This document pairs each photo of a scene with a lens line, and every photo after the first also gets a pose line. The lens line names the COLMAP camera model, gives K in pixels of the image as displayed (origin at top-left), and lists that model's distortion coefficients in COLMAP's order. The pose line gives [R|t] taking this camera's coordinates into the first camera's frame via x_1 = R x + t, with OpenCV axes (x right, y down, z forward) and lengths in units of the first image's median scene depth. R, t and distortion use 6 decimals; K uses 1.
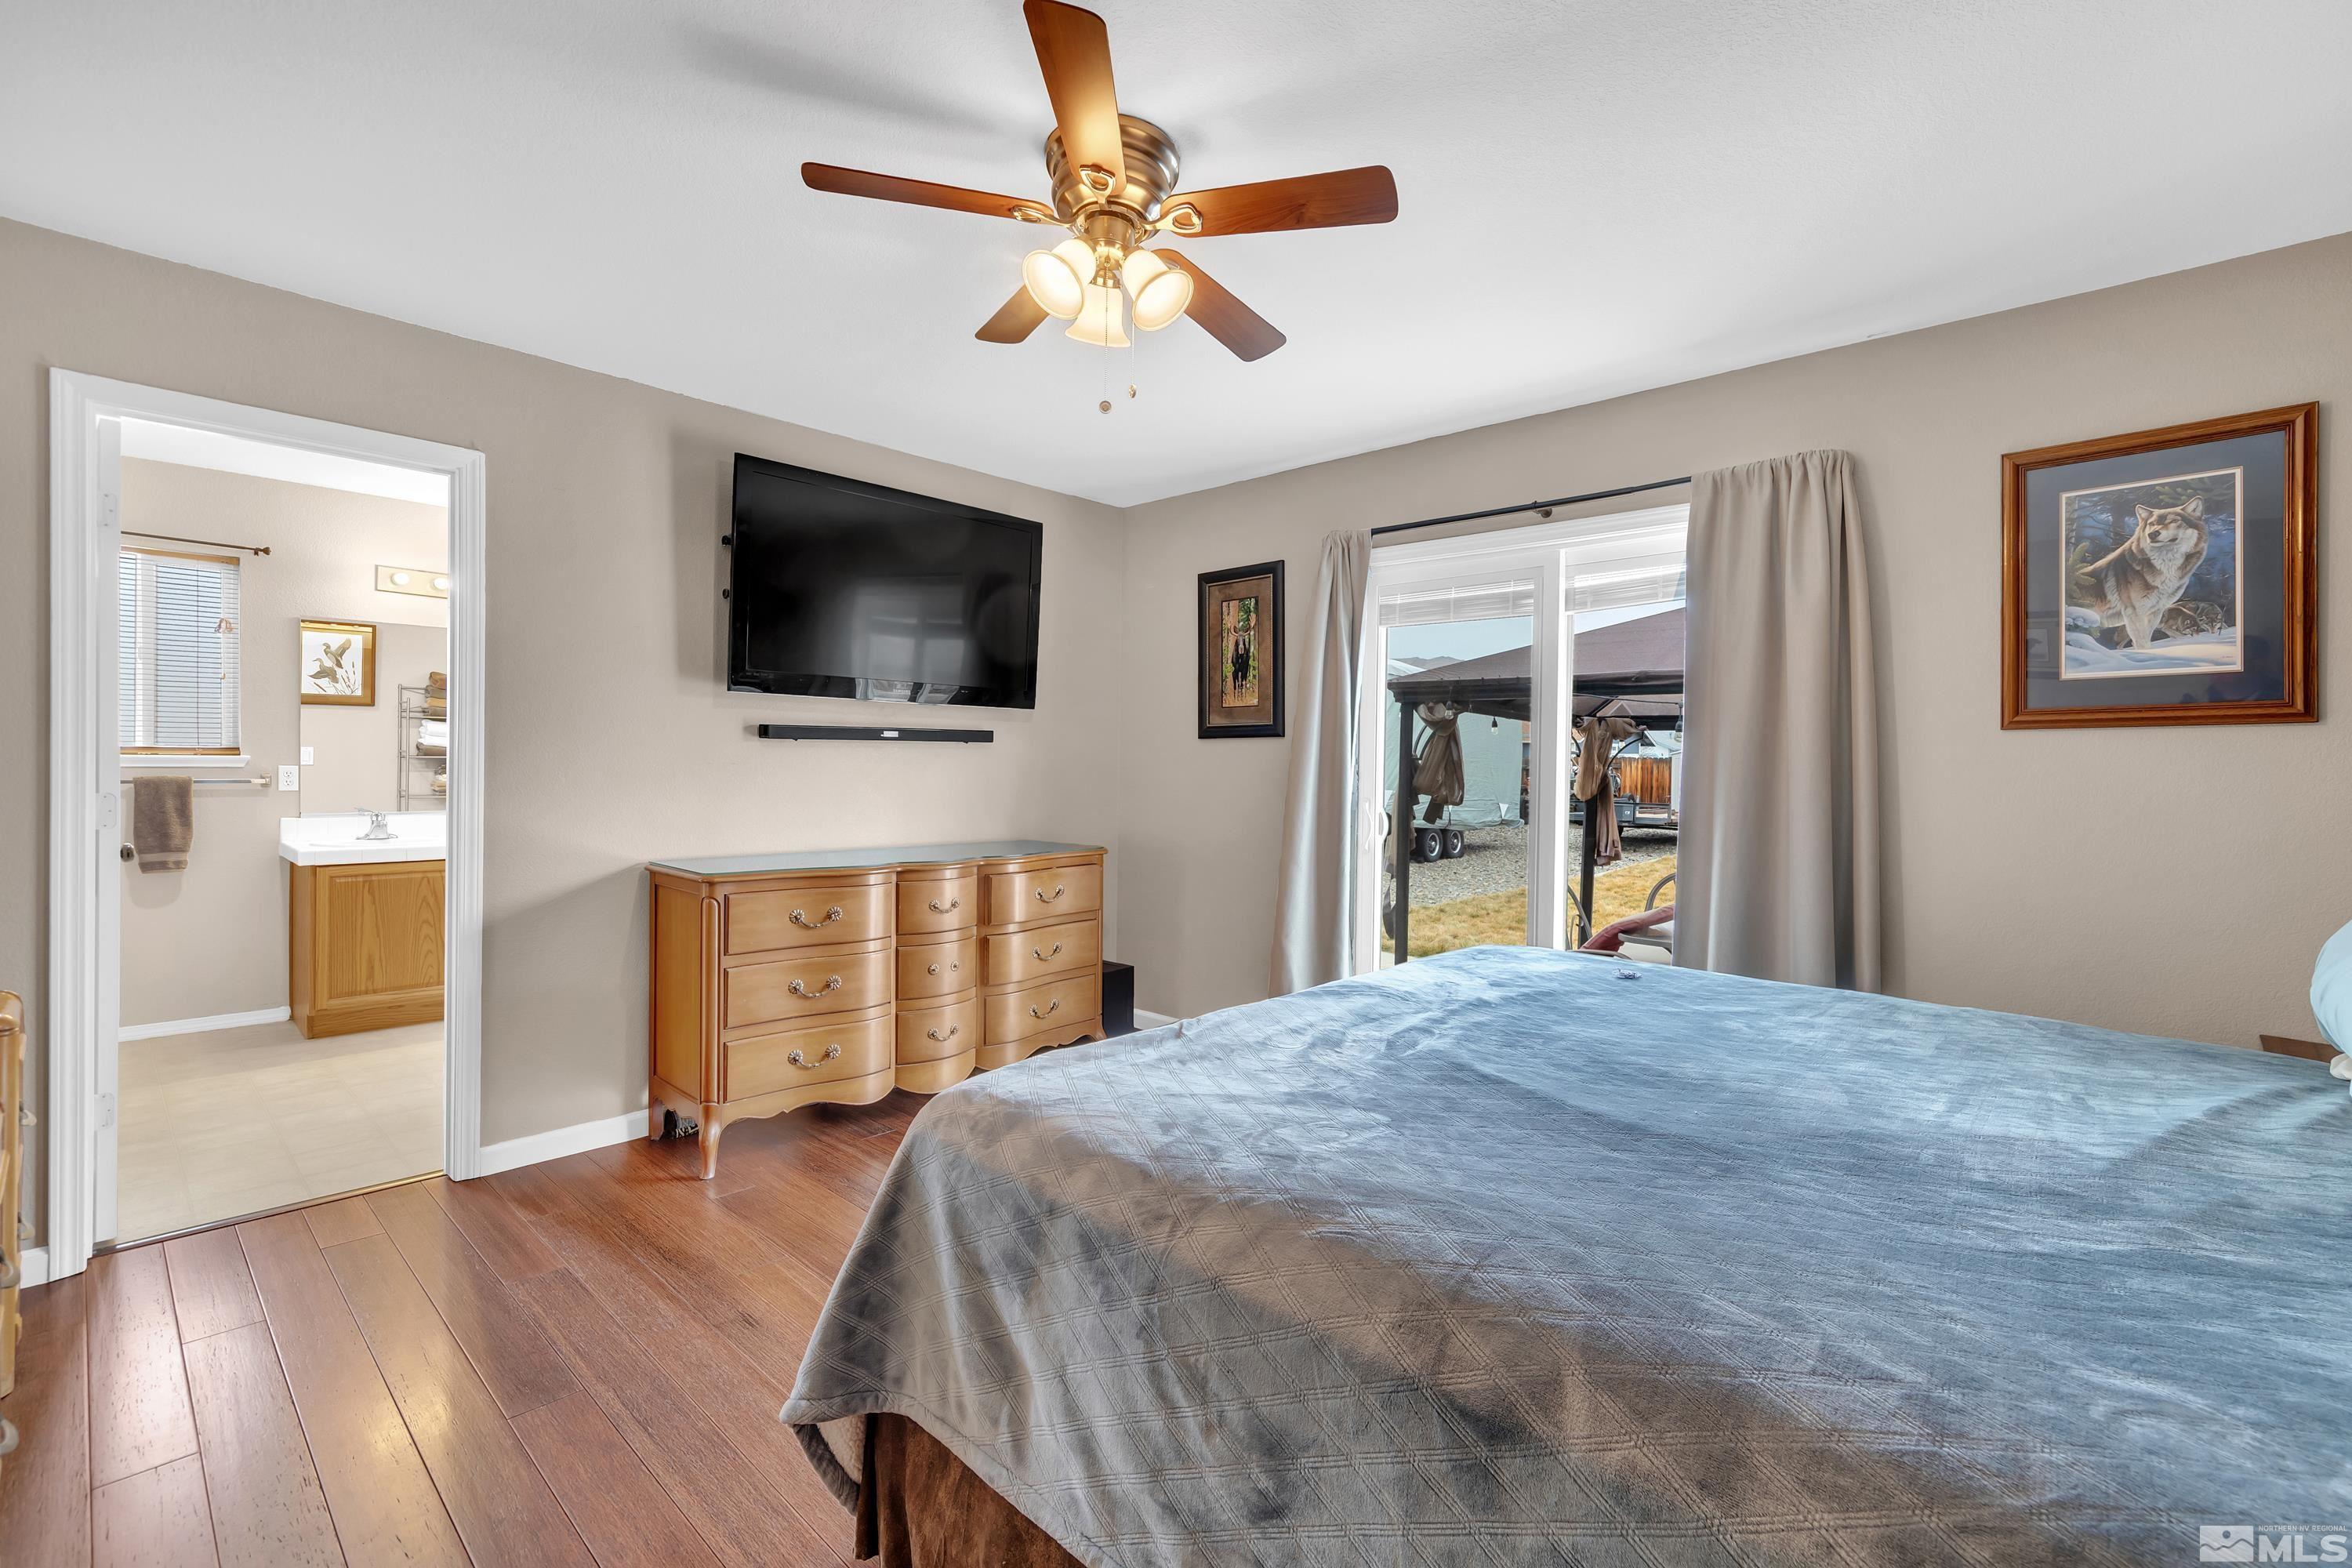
lens RADIAL K [[1005.1, 0, 1177.3], [0, 1005.1, 772.4], [0, 0, 1]] dist [-0.000512, 0.000030]
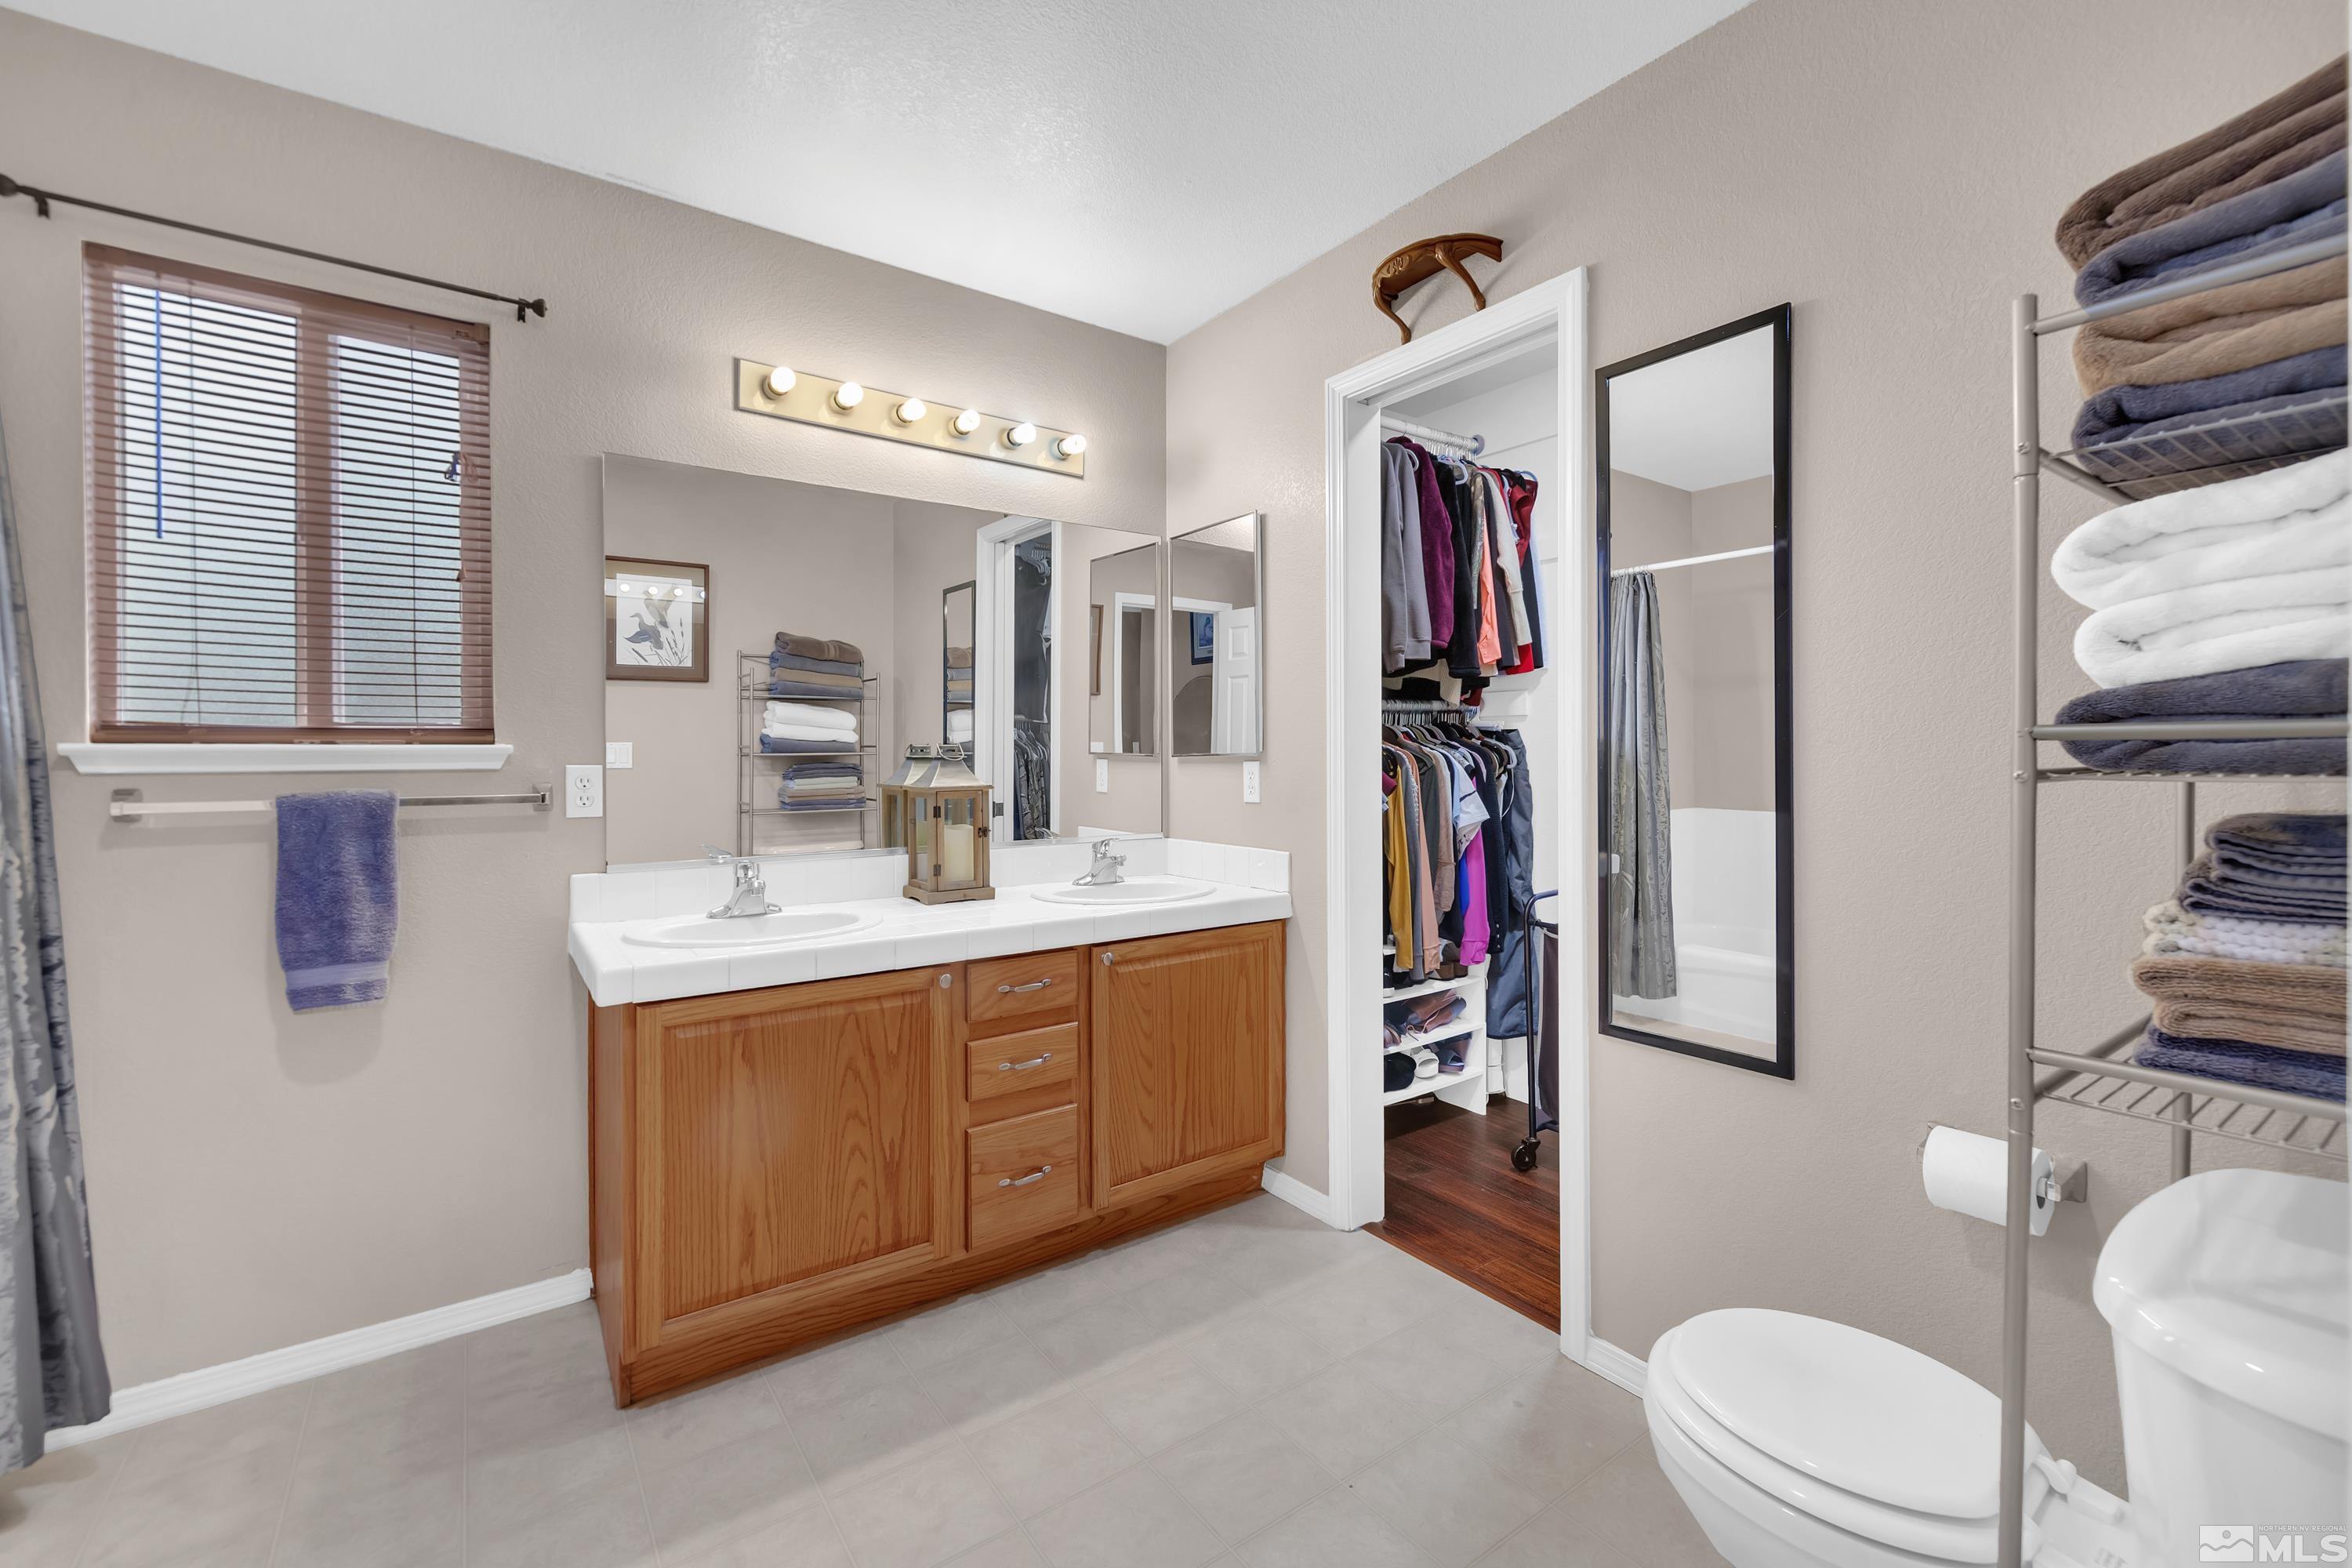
lens RADIAL K [[988.6, 0, 1173.9], [0, 988.6, 768.7], [0, 0, 1]] dist [0.001221, 0.000068]
pose [[0.977768, -0.009712, -0.209466, -0.512677], [0.009189, 0.999952, -0.003469, -0.000973], [0.209490, 0.001467, 0.977810, 0.599336]]
